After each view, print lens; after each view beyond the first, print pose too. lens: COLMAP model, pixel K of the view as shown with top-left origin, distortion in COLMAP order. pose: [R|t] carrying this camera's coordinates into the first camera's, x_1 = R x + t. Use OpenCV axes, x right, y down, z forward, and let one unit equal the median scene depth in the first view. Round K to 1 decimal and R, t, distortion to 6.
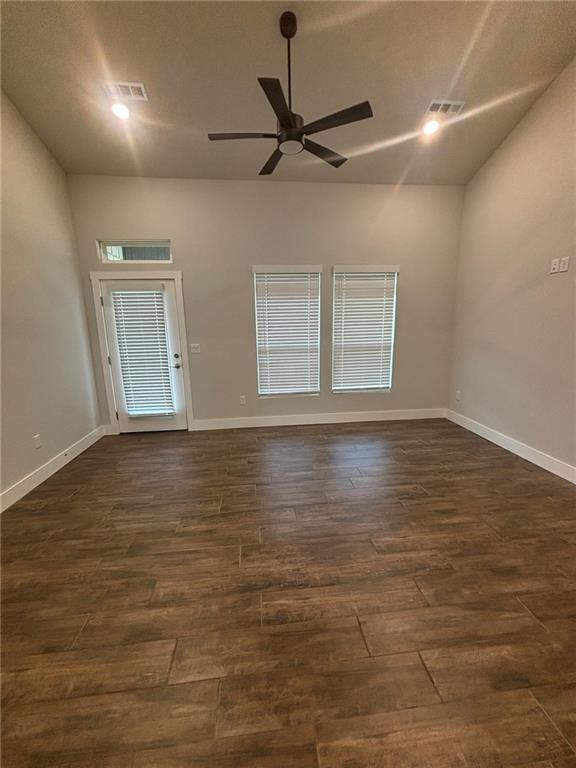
lens RADIAL K [[309.8, 0, 288.0], [0, 309.8, 384.0], [0, 0, 1]] dist [-0.000781, 0.007690]
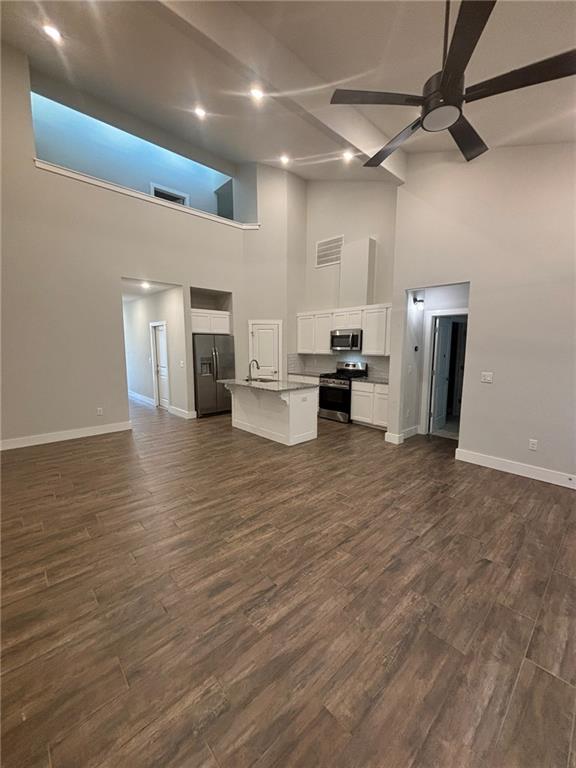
lens RADIAL K [[309.8, 0, 288.0], [0, 309.8, 384.0], [0, 0, 1]] dist [-0.000781, 0.007690]
pose [[-0.802102, 0.090279, -0.590324, 0.905203], [-0.110830, 0.948831, 0.295696, -0.404712], [0.586813, 0.302604, -0.751053, 1.760983]]
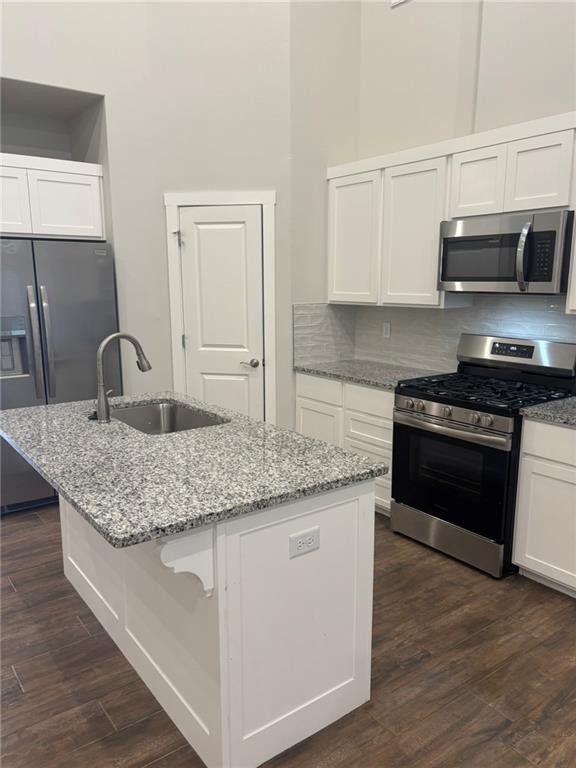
lens RADIAL K [[586.2, 0, 288.0], [0, 586.2, 384.0], [0, 0, 1]] dist [0.024588, -0.000765]
pose [[-0.857435, 0.108026, -0.503126, -0.084511], [-0.091788, 0.929932, 0.356091, -0.166596], [0.506340, 0.351506, -0.787441, 0.748589]]
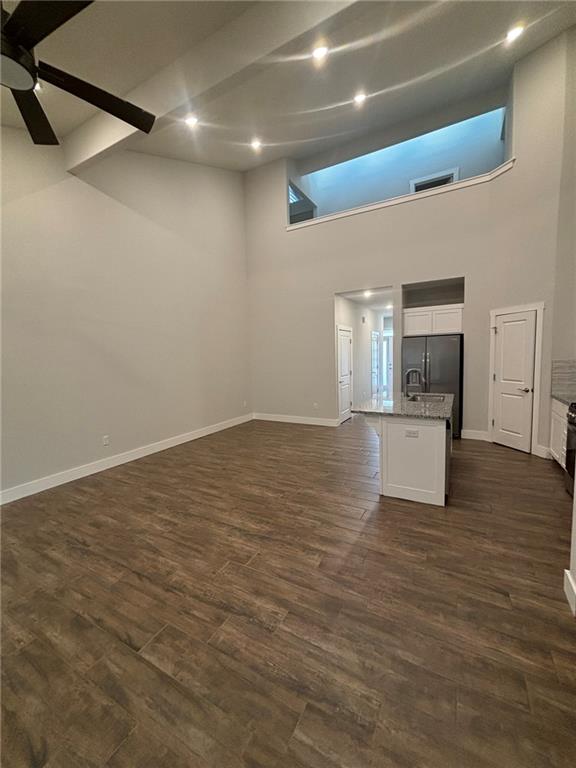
lens RADIAL K [[309.8, 0, 288.0], [0, 309.8, 384.0], [0, 0, 1]] dist [-0.000781, 0.007690]
pose [[-0.817706, -0.011362, 0.575525, -0.874366], [0.163230, 0.954190, 0.250755, -0.322098], [-0.552009, 0.298986, -0.778392, 1.540548]]
